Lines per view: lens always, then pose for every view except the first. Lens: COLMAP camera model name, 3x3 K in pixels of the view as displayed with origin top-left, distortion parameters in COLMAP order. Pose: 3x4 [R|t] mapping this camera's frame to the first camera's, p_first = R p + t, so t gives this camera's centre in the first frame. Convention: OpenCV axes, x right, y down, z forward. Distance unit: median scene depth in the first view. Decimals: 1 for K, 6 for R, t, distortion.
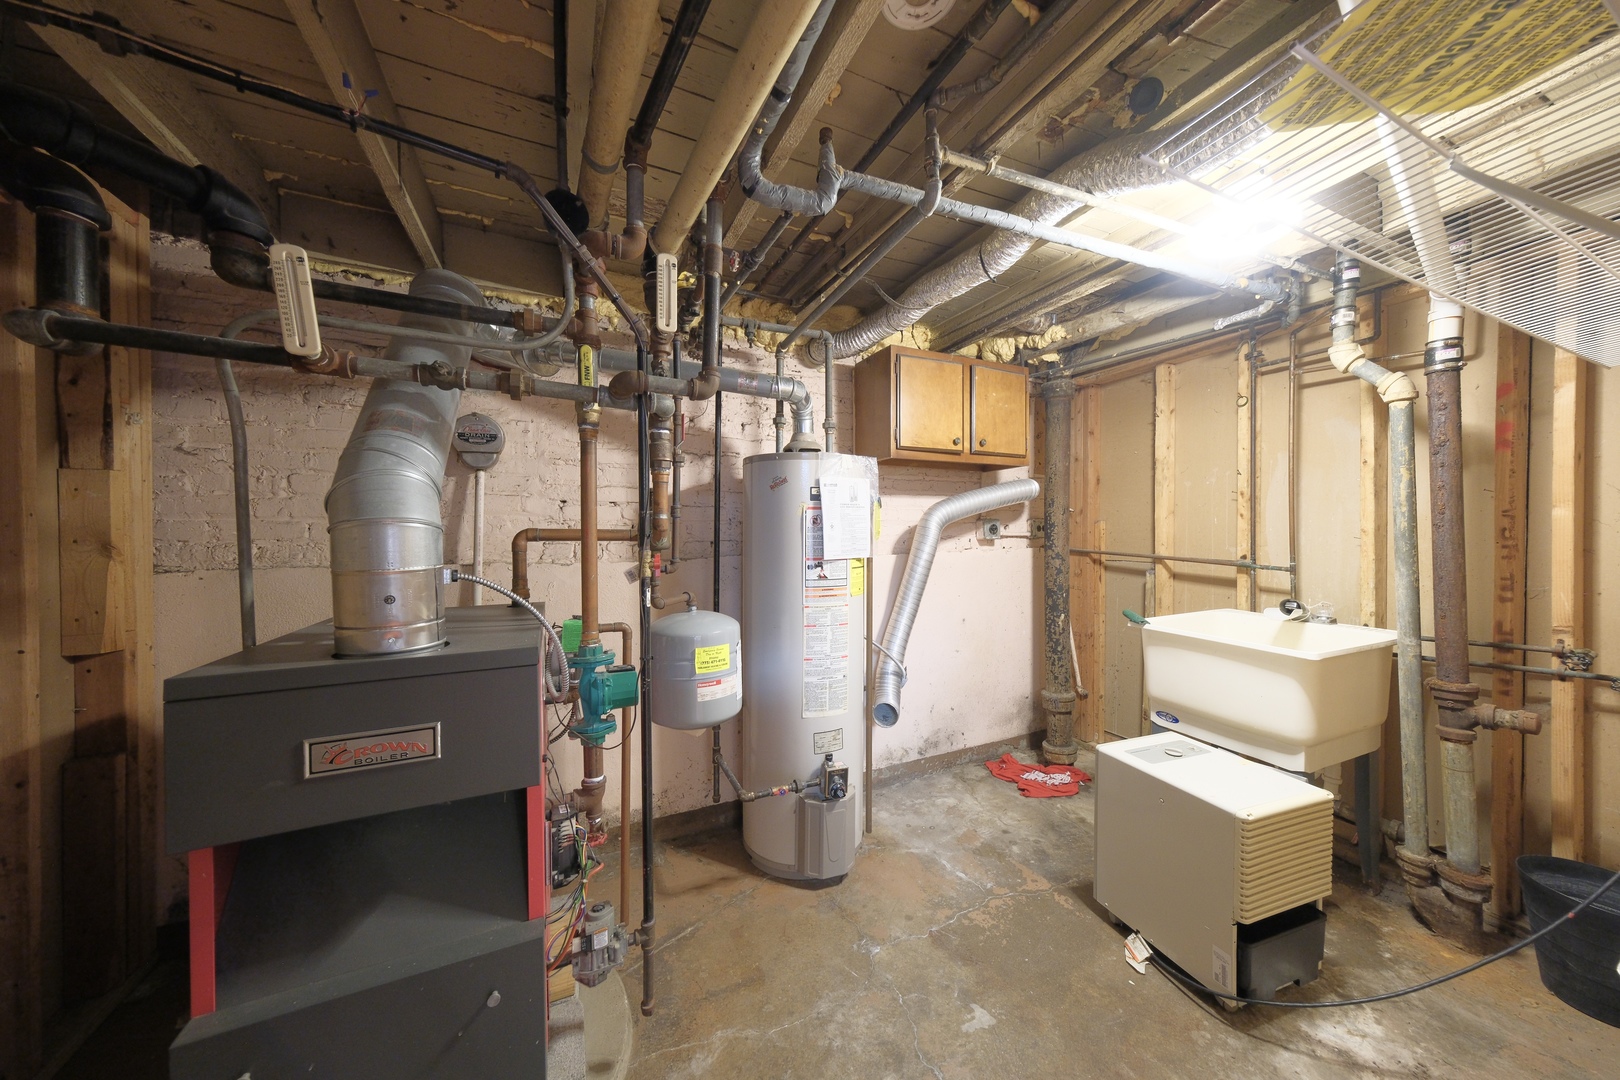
lens RADIAL K [[552.3, 0, 816.6], [0, 552.3, 542.8], [0, 0, 1]] dist [-0.000076, -0.000001]
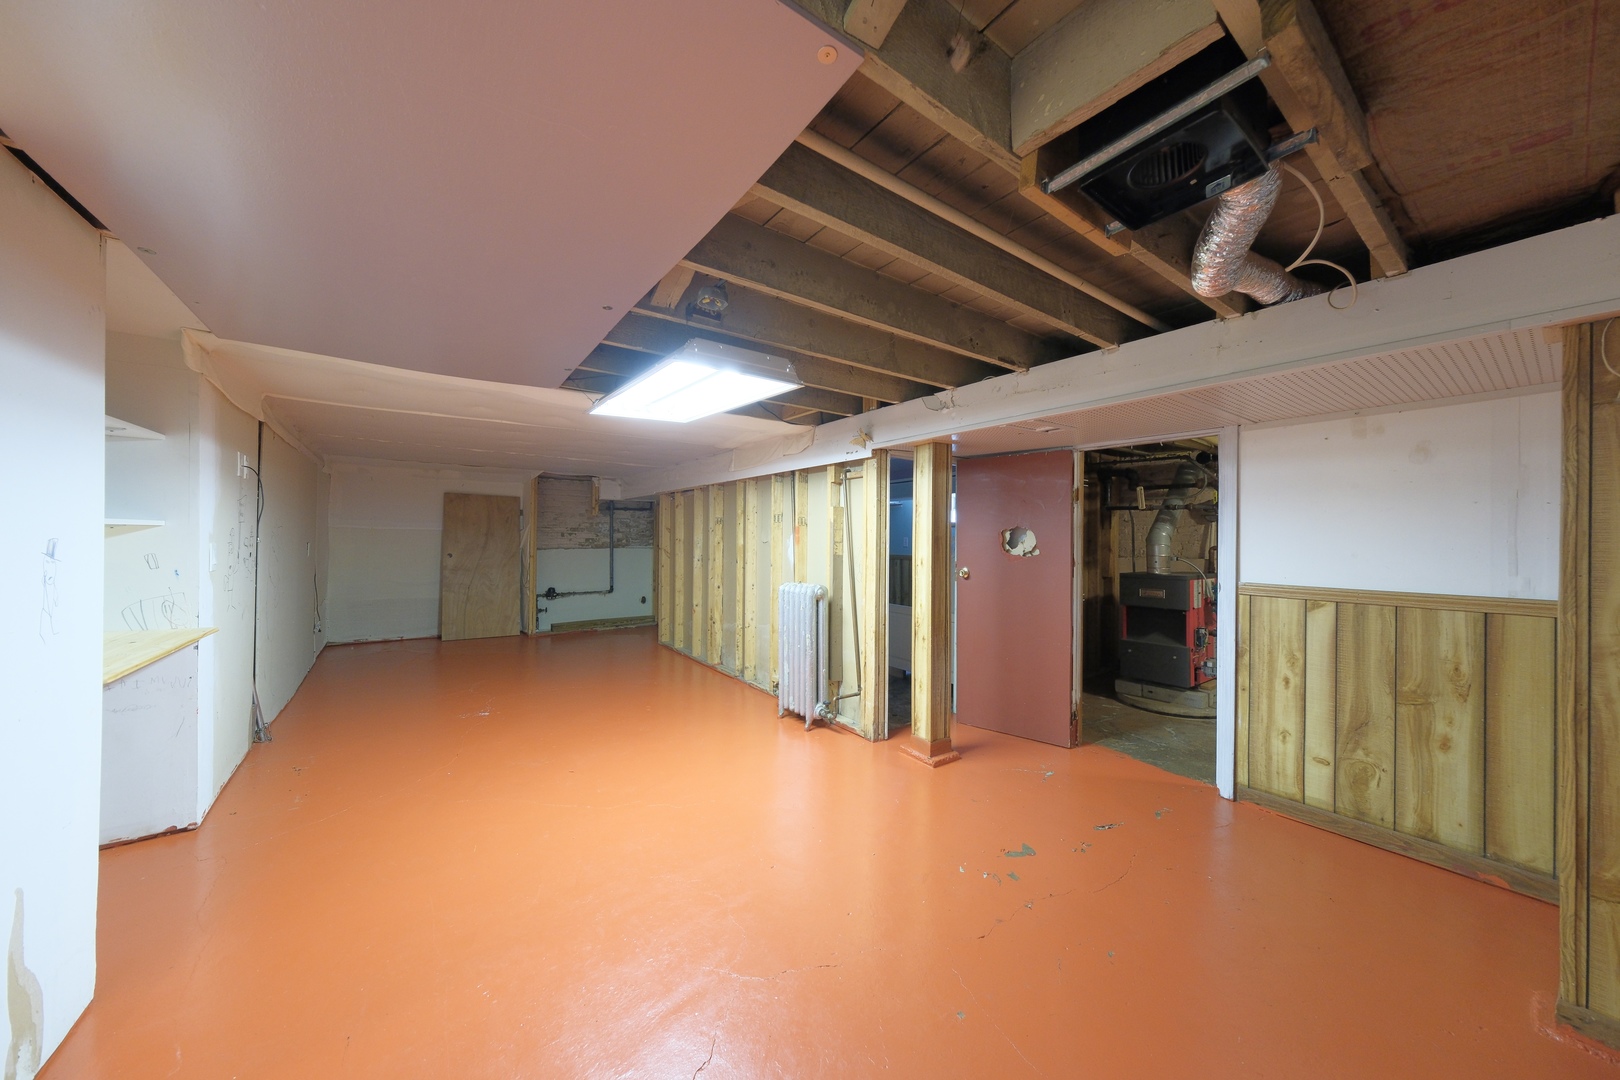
lens RADIAL K [[552.3, 0, 816.8], [0, 552.3, 541.4], [0, 0, 1]] dist [-0.000076, -0.000001]
pose [[0.189316, 0.000291, -0.981916, 3.063983], [-0.014646, 0.999890, -0.002527, -0.011230], [0.981807, 0.014860, 0.189300, -2.523224]]
